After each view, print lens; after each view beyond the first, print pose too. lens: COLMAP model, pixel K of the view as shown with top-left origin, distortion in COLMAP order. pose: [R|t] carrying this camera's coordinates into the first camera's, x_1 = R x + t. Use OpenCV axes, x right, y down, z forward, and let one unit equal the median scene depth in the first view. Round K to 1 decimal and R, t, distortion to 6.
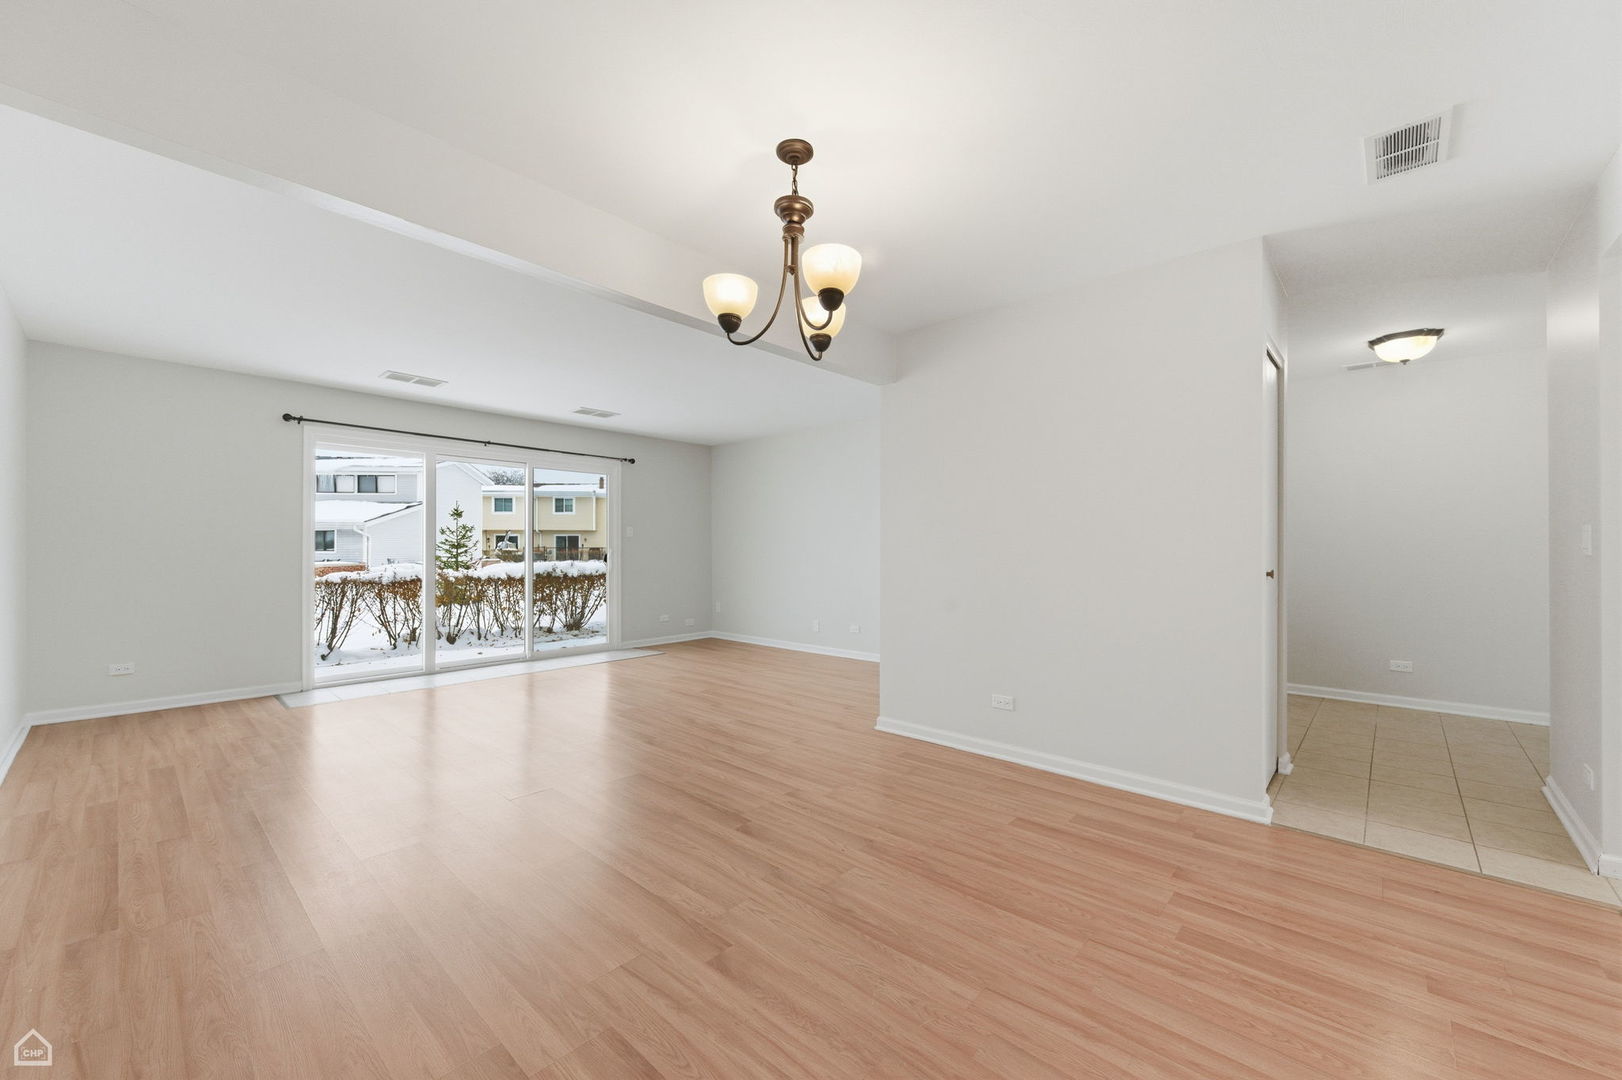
lens RADIAL K [[637.3, 0, 818.5], [0, 637.3, 548.3], [0, 0, 1]] dist [0.003470, -0.000461]
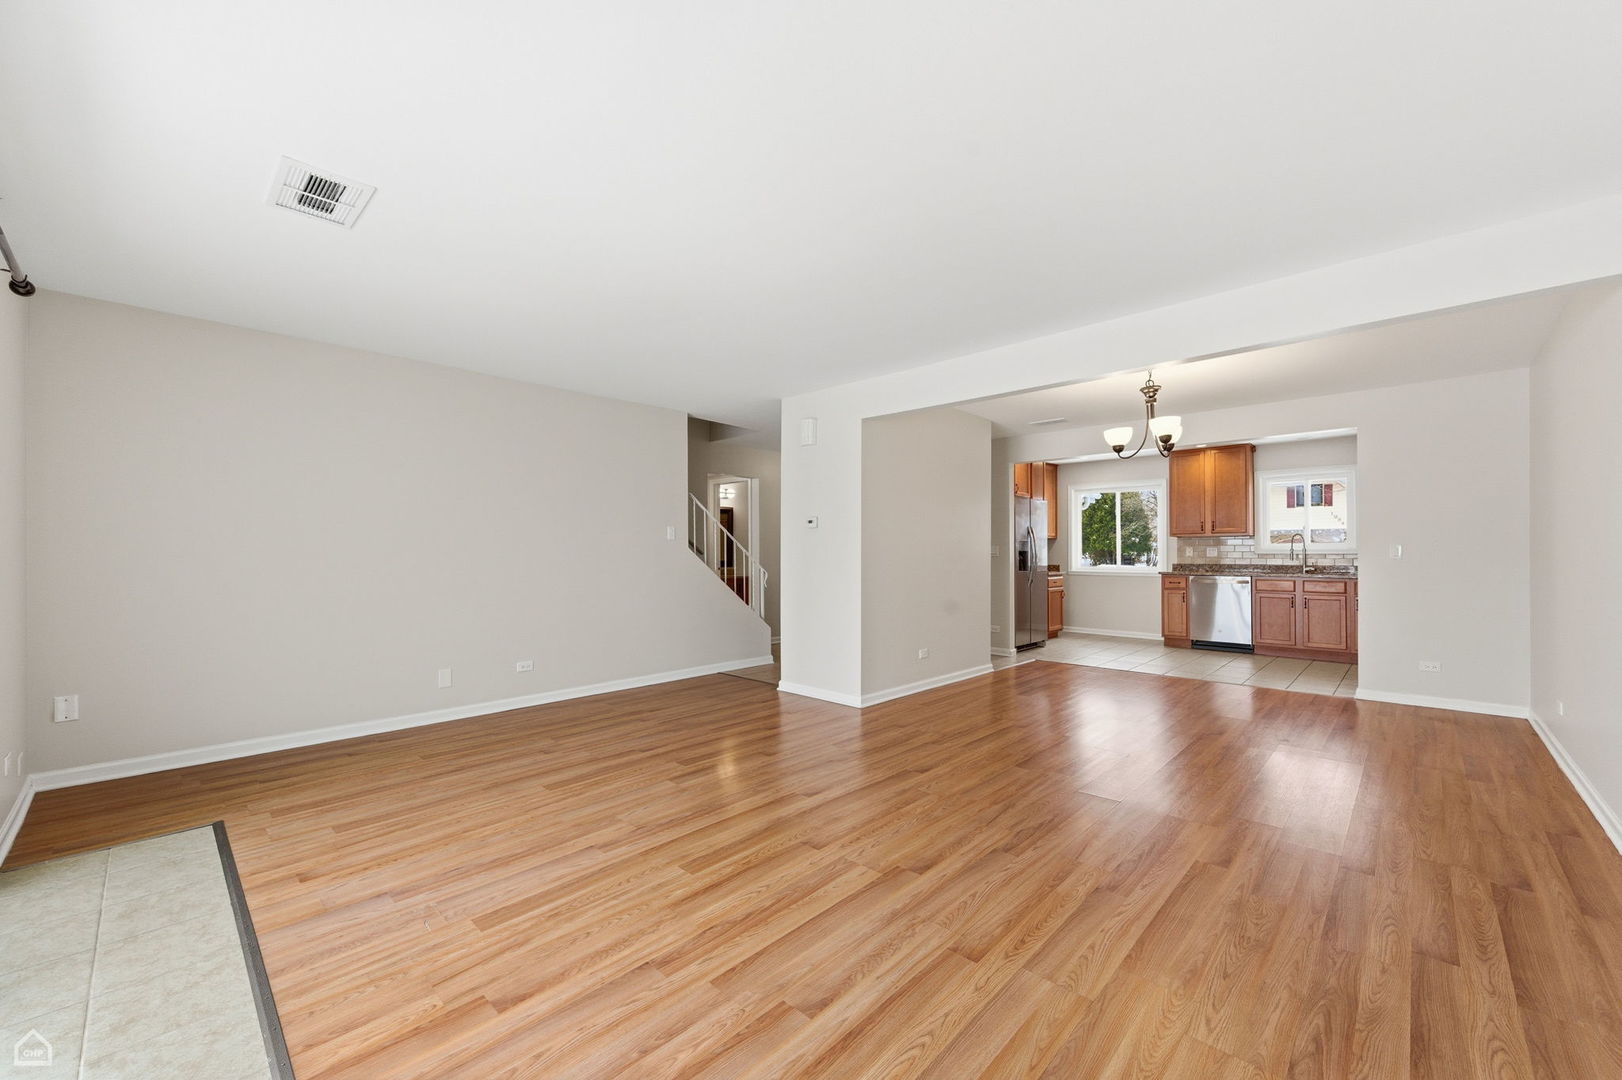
lens RADIAL K [[621.7, 0, 806.0], [0, 621.7, 543.4], [0, 0, 1]] dist [0.000499, 0.000005]
pose [[0.038653, 0.012993, 0.999168, -1.766830], [0.004407, 0.999904, -0.013173, -0.019422], [-0.999243, 0.004912, 0.038592, 1.703221]]
